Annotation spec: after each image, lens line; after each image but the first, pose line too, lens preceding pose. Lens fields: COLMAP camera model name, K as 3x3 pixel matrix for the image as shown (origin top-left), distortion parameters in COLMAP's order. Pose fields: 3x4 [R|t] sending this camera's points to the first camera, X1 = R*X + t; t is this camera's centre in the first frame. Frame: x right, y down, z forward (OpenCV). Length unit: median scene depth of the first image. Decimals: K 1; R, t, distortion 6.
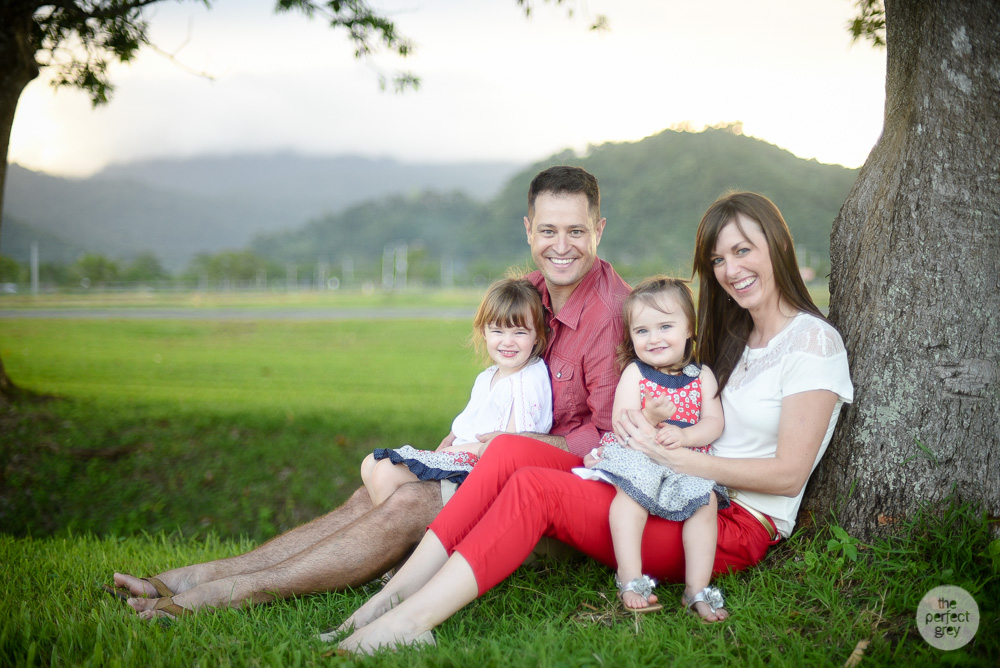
lens RADIAL K [[1461.9, 0, 497.1], [0, 1461.9, 334.4], [0, 0, 1]] dist [-0.095969, 0.000000]
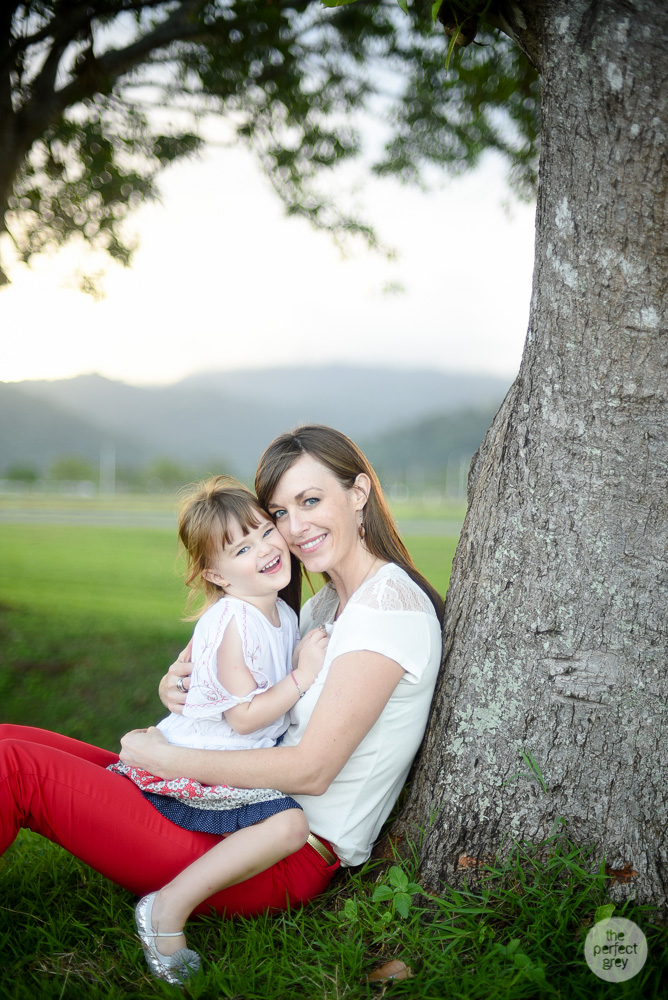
lens RADIAL K [[1461.9, 0, 336.6], [0, 1461.9, 500.1], [0, 0, 1]] dist [-0.095969, 0.000000]
pose [[0.984081, 0.022511, -0.176289, 0.327223], [-0.027608, 0.999267, -0.026512, -0.035895], [0.175563, 0.030957, 0.983981, 0.248144]]
